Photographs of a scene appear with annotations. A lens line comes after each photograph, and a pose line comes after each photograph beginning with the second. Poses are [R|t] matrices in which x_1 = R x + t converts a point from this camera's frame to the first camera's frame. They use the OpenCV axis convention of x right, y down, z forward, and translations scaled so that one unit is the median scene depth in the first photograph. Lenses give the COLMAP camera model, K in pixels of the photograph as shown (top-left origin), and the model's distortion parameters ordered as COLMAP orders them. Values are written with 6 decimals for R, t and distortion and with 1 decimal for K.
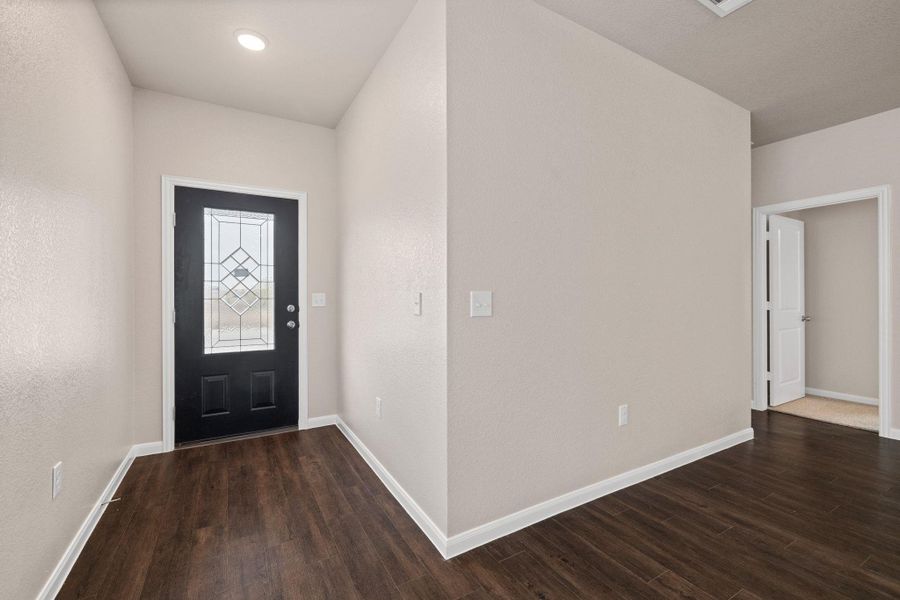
lens RADIAL K [[377.4, 0, 443.2], [0, 377.4, 298.3], [0, 0, 1]] dist [-0.000123, -0.000194]
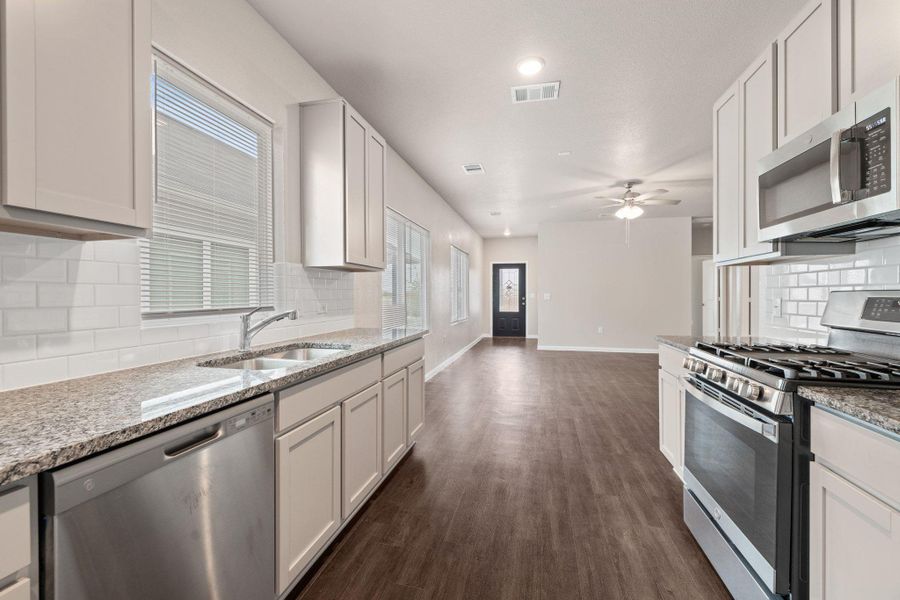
lens RADIAL K [[375.0, 0, 444.6], [0, 375.0, 297.5], [0, 0, 1]] dist [0.000583, 0.000111]
pose [[0.727976, 0.004615, -0.685587, 1.276992], [-0.001016, 0.999984, 0.005653, 0.000739], [0.685602, -0.003418, 0.727969, -1.738065]]
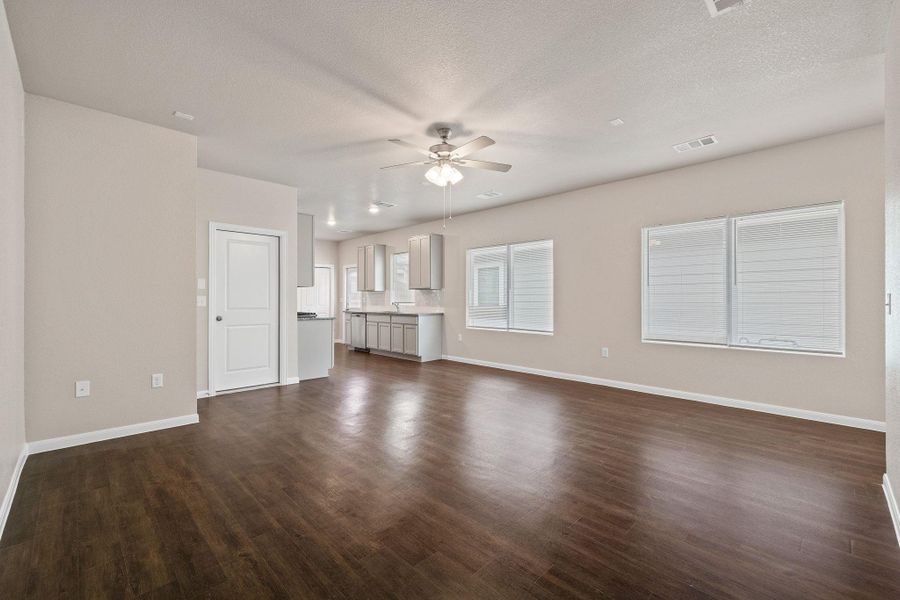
lens RADIAL K [[384.1, 0, 438.1], [0, 384.1, 299.0], [0, 0, 1]] dist [0.000071, -0.000035]
pose [[-0.969214, 0.001697, -0.246213, 1.039855], [0.001302, 0.999998, 0.001765, -0.003982], [0.246216, 0.001390, -0.969214, 1.040491]]
